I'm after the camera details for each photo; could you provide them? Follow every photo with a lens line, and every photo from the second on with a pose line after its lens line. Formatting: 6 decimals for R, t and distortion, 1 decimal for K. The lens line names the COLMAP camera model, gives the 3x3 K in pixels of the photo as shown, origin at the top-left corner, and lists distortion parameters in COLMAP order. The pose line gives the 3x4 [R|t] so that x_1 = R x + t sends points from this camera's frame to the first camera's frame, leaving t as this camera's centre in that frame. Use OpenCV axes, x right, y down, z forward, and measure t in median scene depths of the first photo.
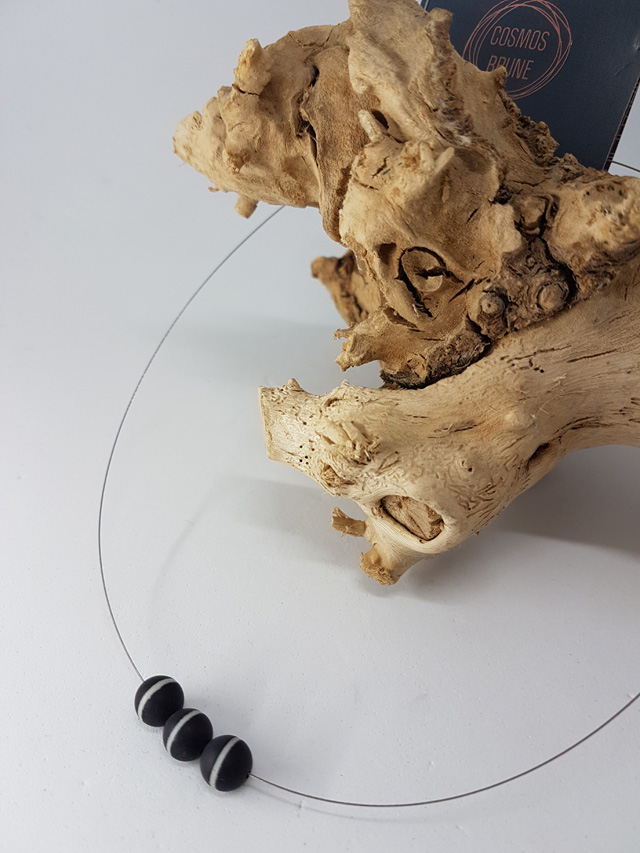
lens RADIAL K [[652.3, 0, 304.1], [0, 652.3, 430.8], [0, 0, 1]] dist [0.176814, -0.394613]
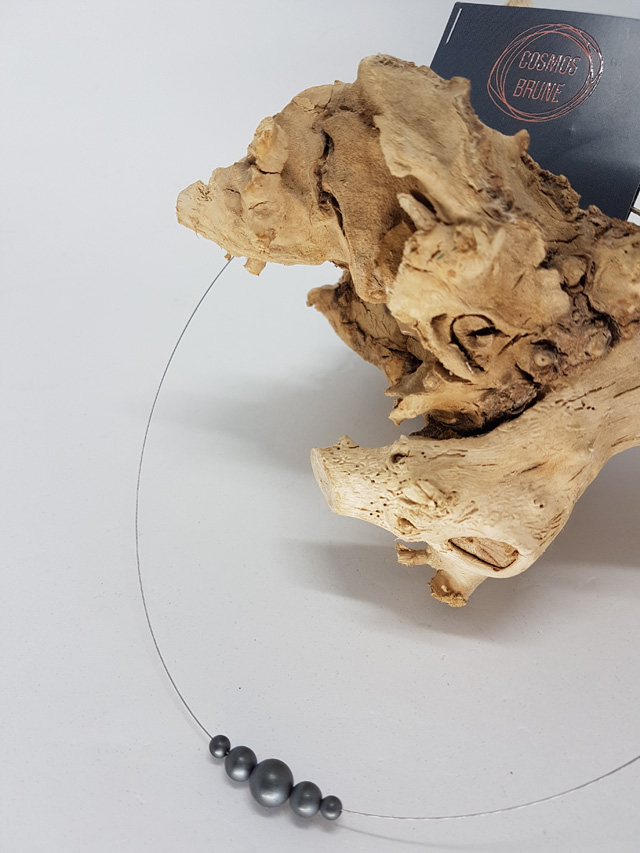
lens RADIAL K [[647.1, 0, 300.3], [0, 647.1, 420.4], [0, 0, 1]] dist [0.231541, -0.502771]
pose [[0.978099, -0.172673, 0.116218, -0.240341], [0.163546, 0.982951, 0.084025, -0.237115], [-0.128746, -0.063178, 0.989663, -0.023186]]
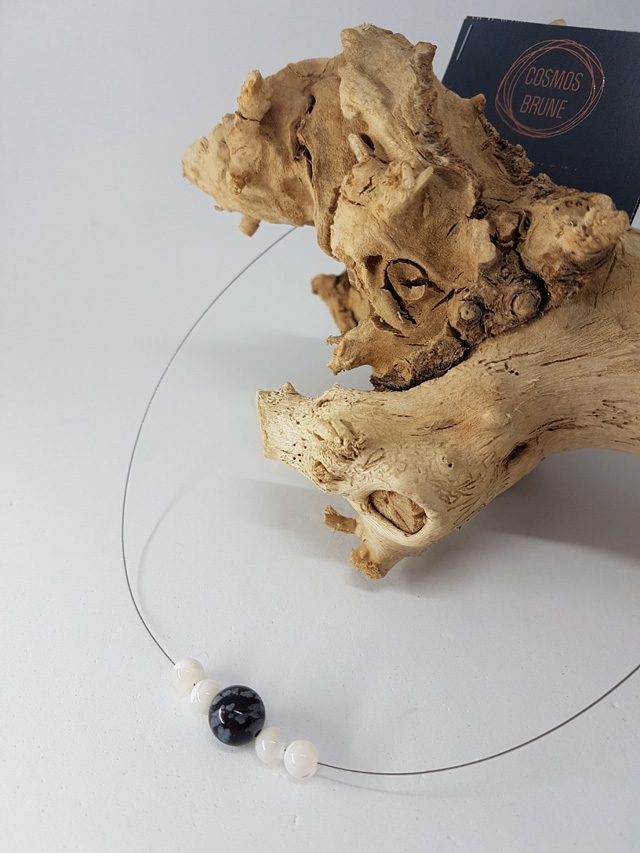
lens RADIAL K [[649.1, 0, 301.1], [0, 649.1, 431.3], [0, 0, 1]] dist [0.212649, -0.485114]
pose [[0.999662, 0.011538, -0.023277, 0.034095], [-0.012458, 0.999130, -0.039800, 0.049187], [0.022798, 0.040077, 0.998936, -0.072028]]
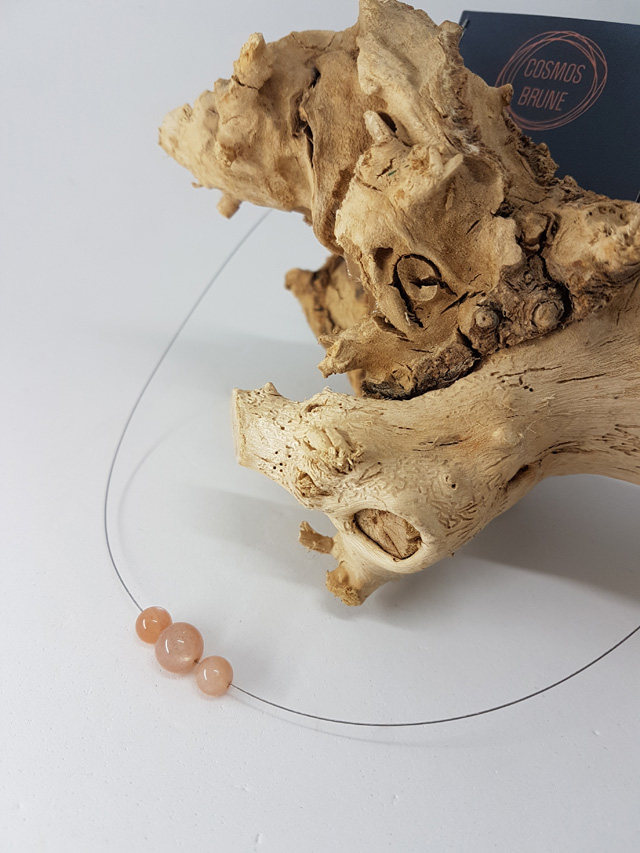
lens RADIAL K [[653.1, 0, 291.3], [0, 653.1, 428.7], [0, 0, 1]] dist [0.185728, -0.410892]
pose [[0.994114, 0.071515, 0.081383, -0.069967], [-0.067302, 0.996303, -0.053384, 0.043026], [-0.084900, 0.047593, 0.995252, 0.051332]]
